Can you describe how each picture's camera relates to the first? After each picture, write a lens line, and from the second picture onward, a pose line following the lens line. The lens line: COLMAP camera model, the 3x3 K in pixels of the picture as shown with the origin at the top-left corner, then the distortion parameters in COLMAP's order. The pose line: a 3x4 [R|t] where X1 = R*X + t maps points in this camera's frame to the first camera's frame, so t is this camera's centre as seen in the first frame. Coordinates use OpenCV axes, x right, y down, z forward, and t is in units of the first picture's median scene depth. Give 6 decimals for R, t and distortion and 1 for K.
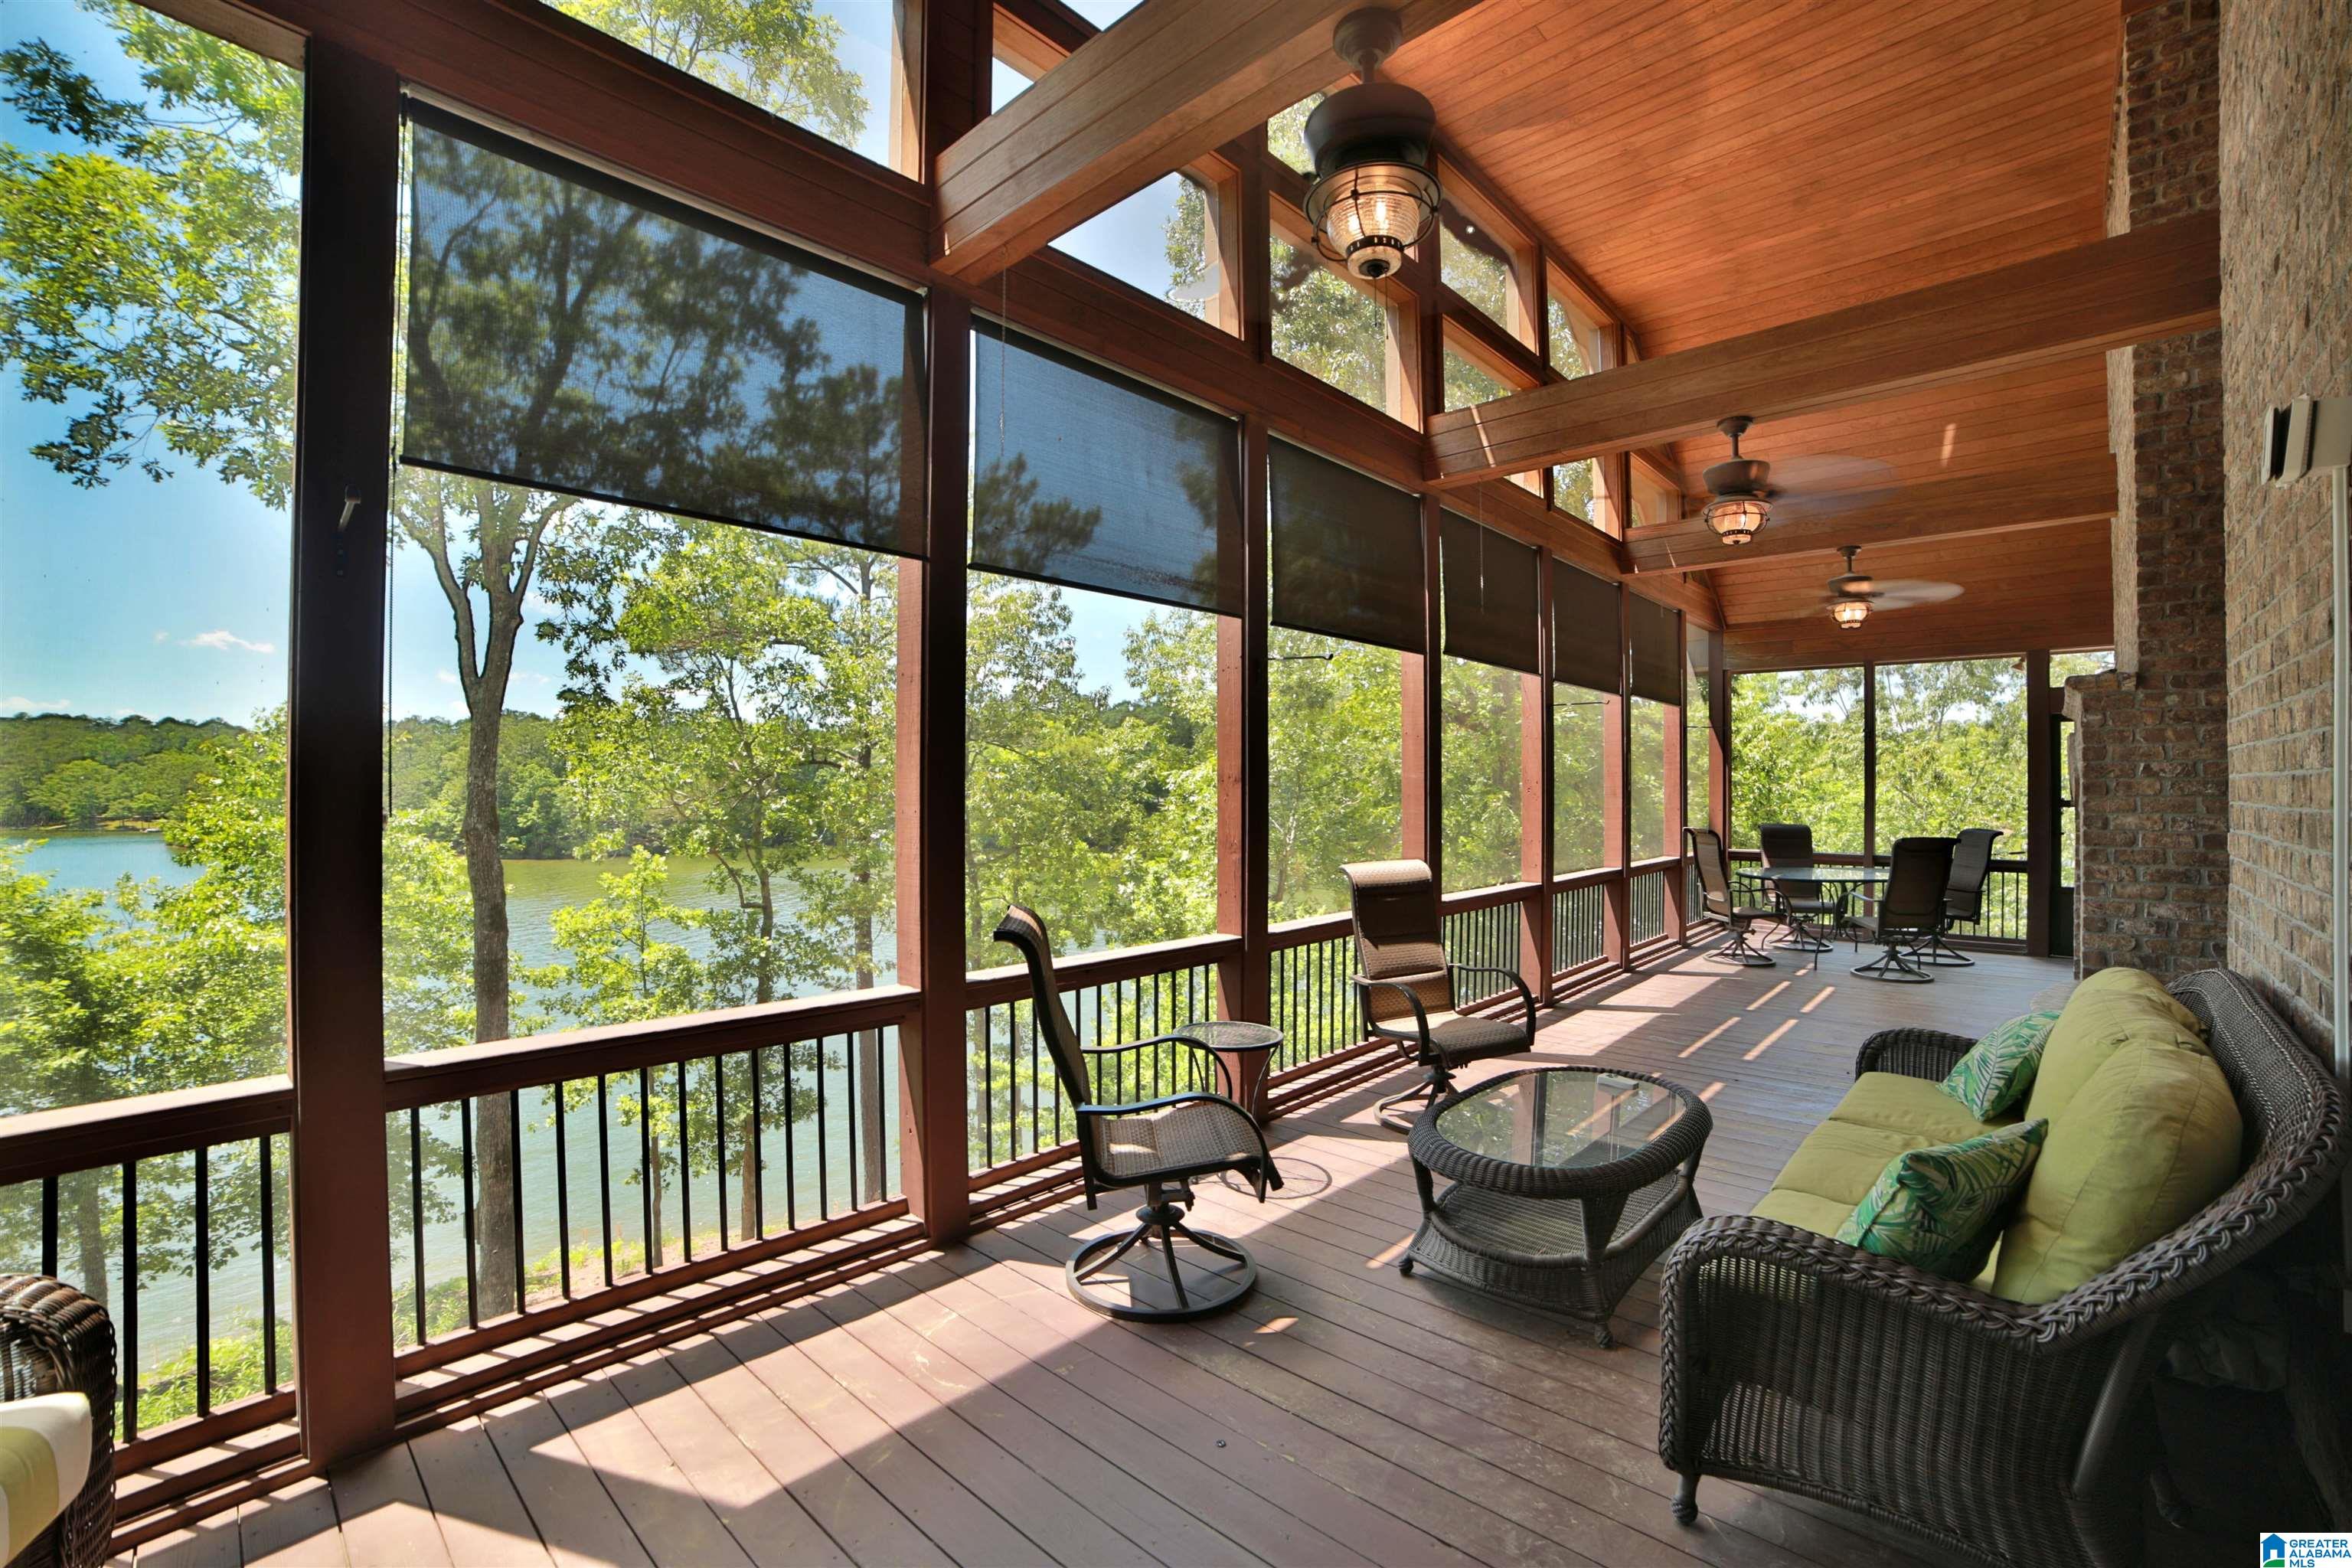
lens RADIAL K [[997.3, 0, 1184.7], [0, 997.3, 784.8], [0, 0, 1]] dist [-0.107296, 0.036538]
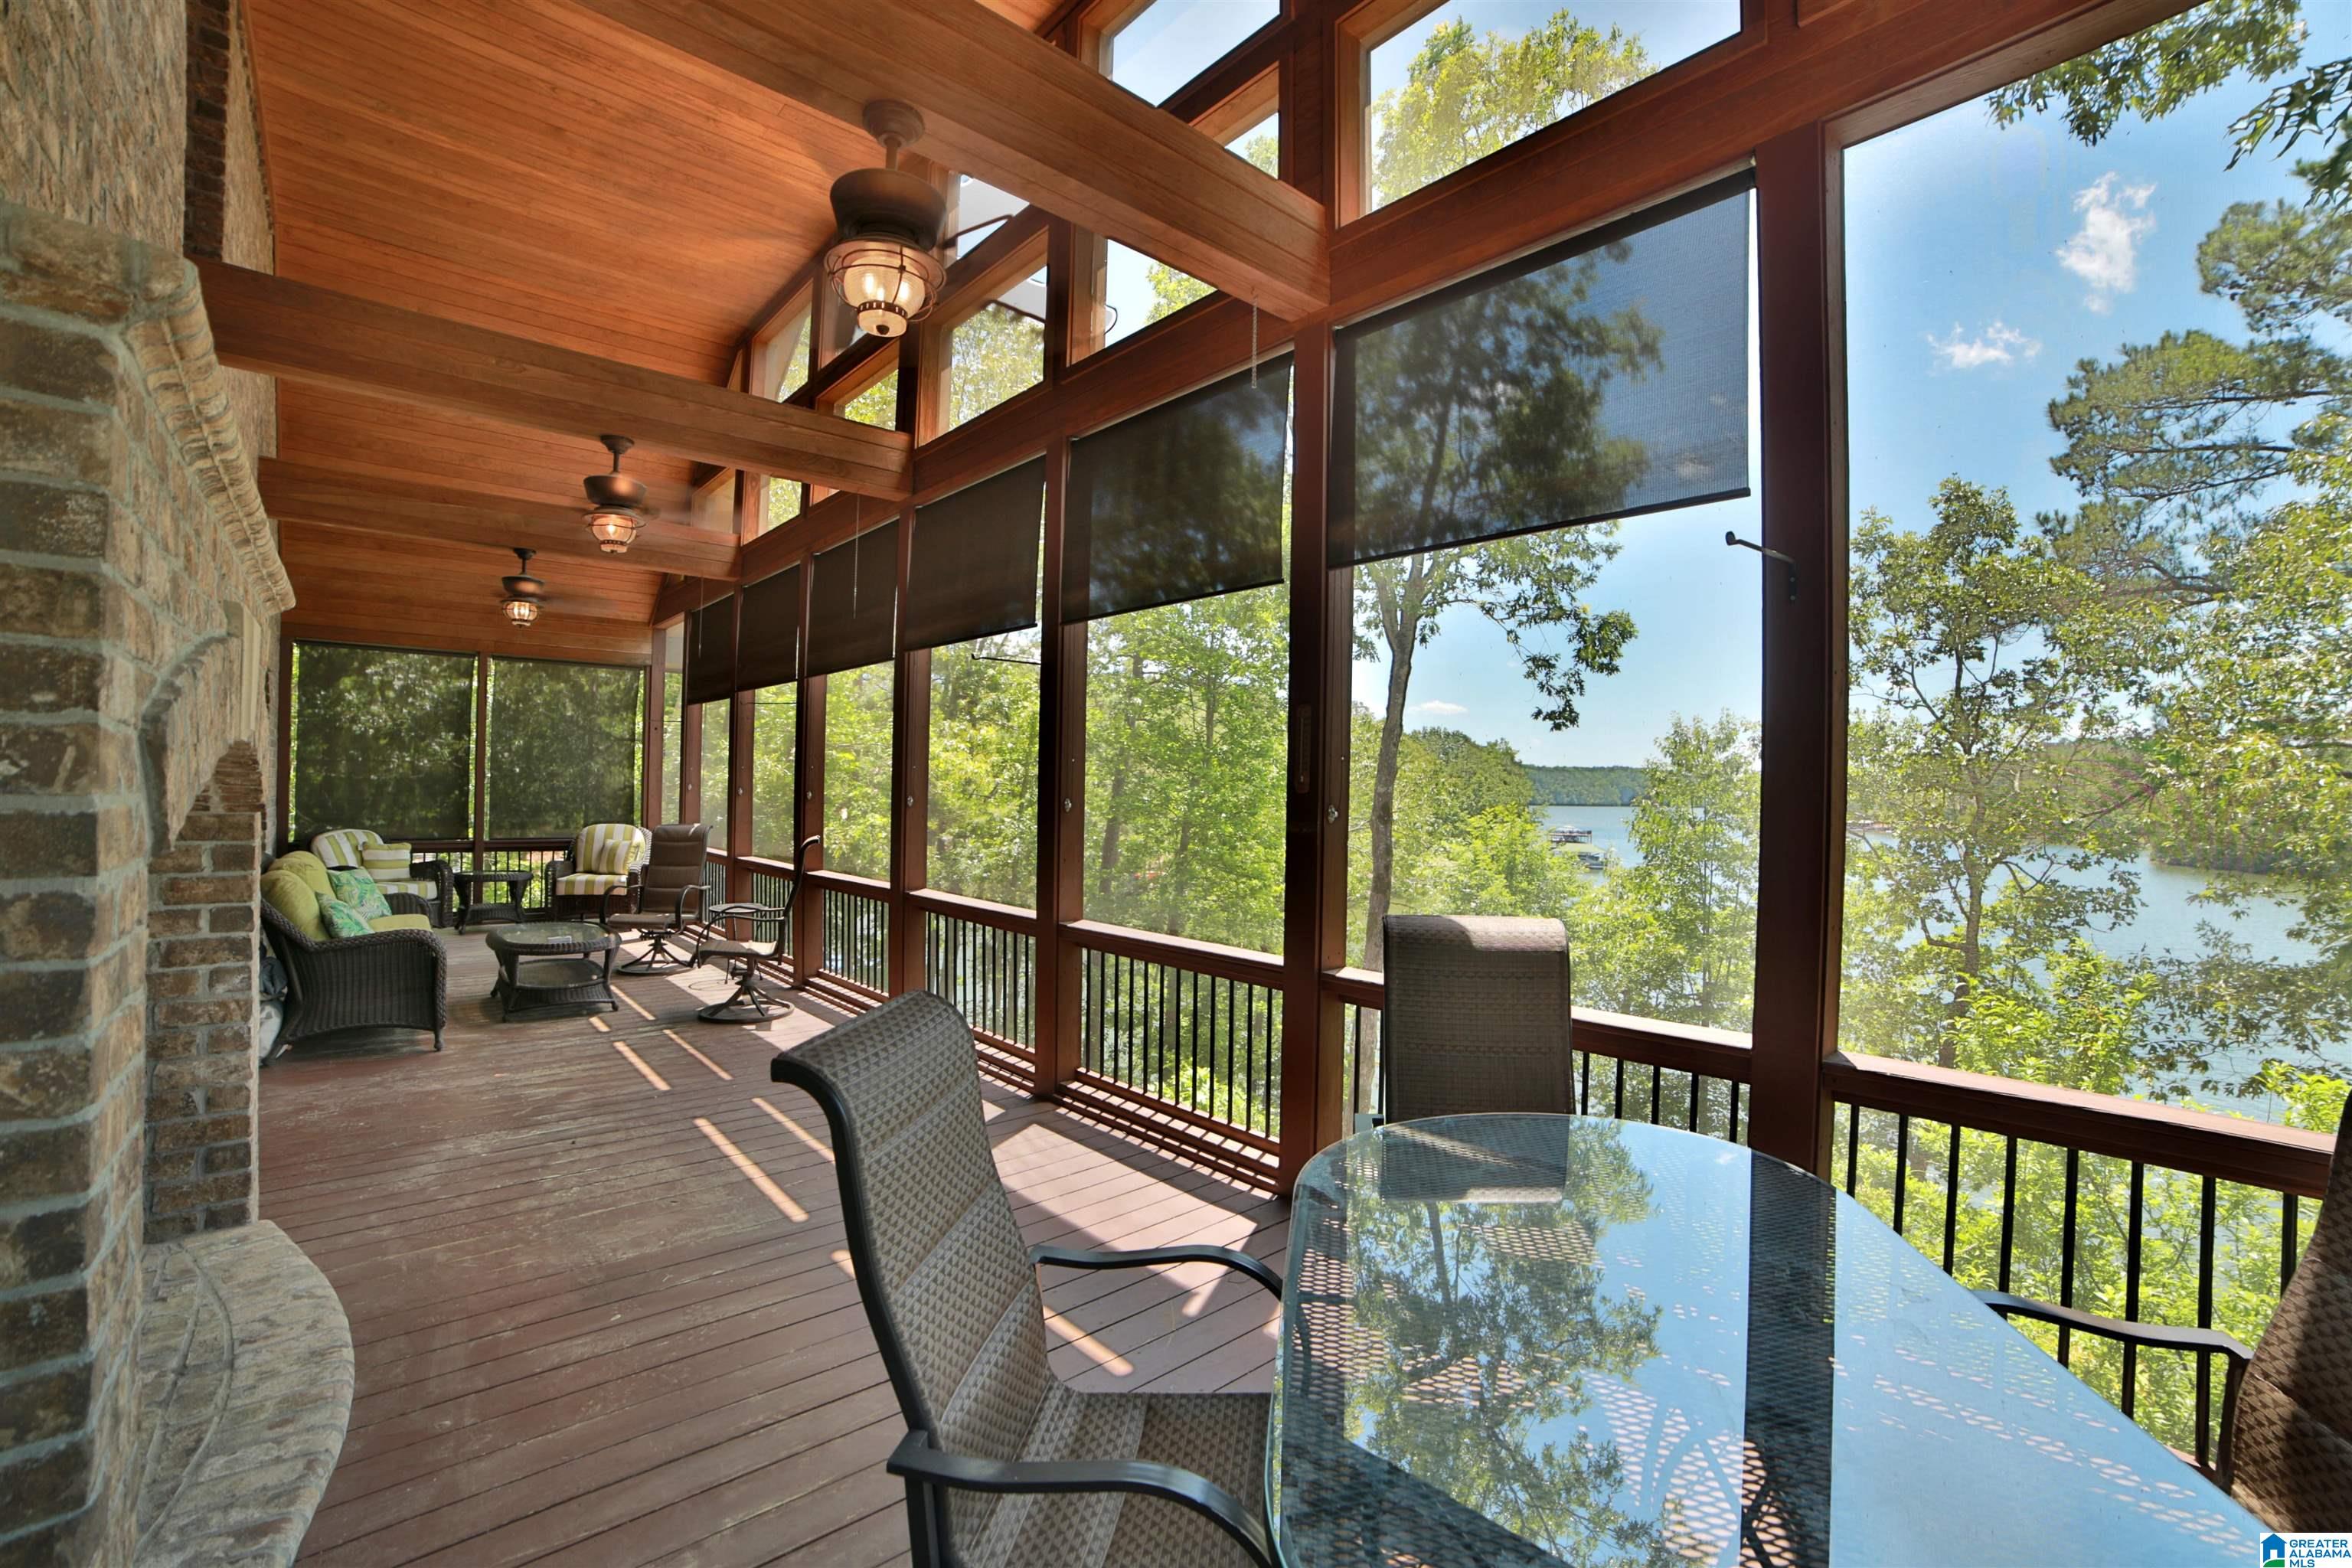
lens RADIAL K [[997.3, 0, 1184.7], [0, 997.3, 784.8], [0, 0, 1]] dist [-0.107296, 0.036538]
pose [[-0.081368, -0.008534, -0.996648, 0.952974], [-0.012268, 0.999896, -0.007560, 0.012834], [0.996609, 0.011612, -0.081464, 1.055180]]
